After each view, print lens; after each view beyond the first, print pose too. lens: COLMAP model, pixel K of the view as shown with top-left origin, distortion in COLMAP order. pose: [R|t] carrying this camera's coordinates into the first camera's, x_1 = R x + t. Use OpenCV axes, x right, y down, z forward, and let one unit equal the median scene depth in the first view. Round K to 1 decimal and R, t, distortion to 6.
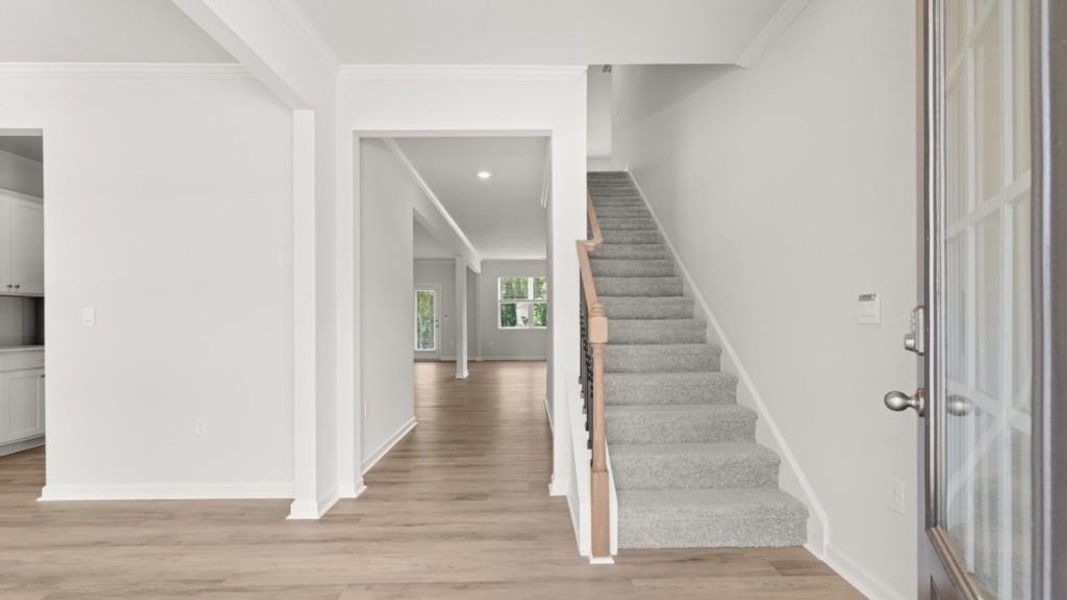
lens RADIAL K [[465.4, 0, 528.2], [0, 465.4, 302.8], [0, 0, 1]] dist [0.000626, 0.000007]
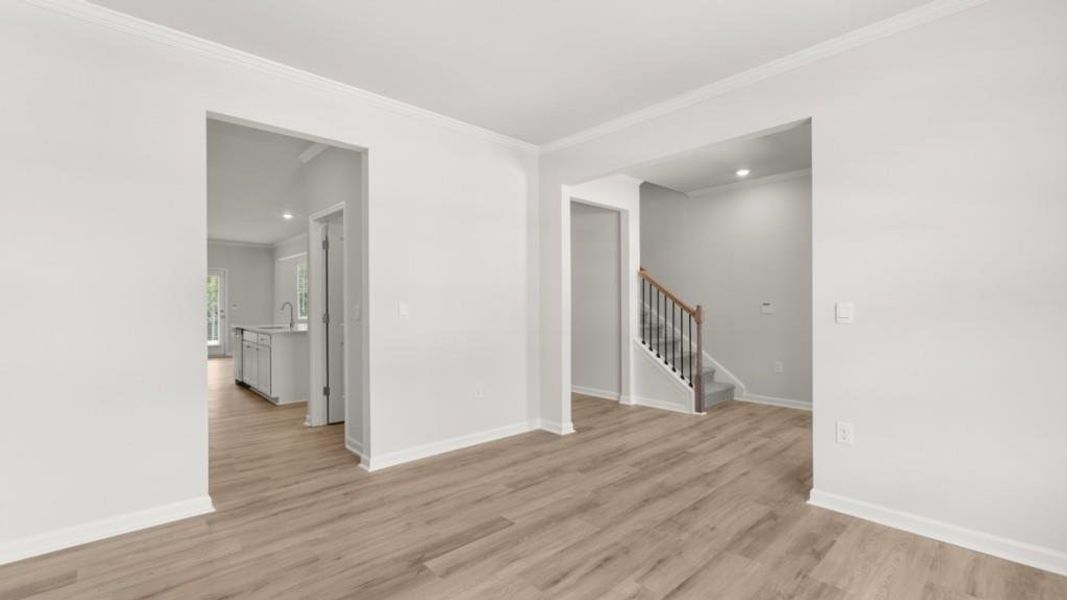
lens RADIAL K [[465.4, 0, 528.2], [0, 465.4, 302.8], [0, 0, 1]] dist [0.000626, 0.000007]
pose [[0.744181, 0.004451, 0.667963, -1.760669], [-0.023122, 0.999550, 0.019100, -0.032082], [-0.667578, -0.029659, 0.743949, -0.131685]]
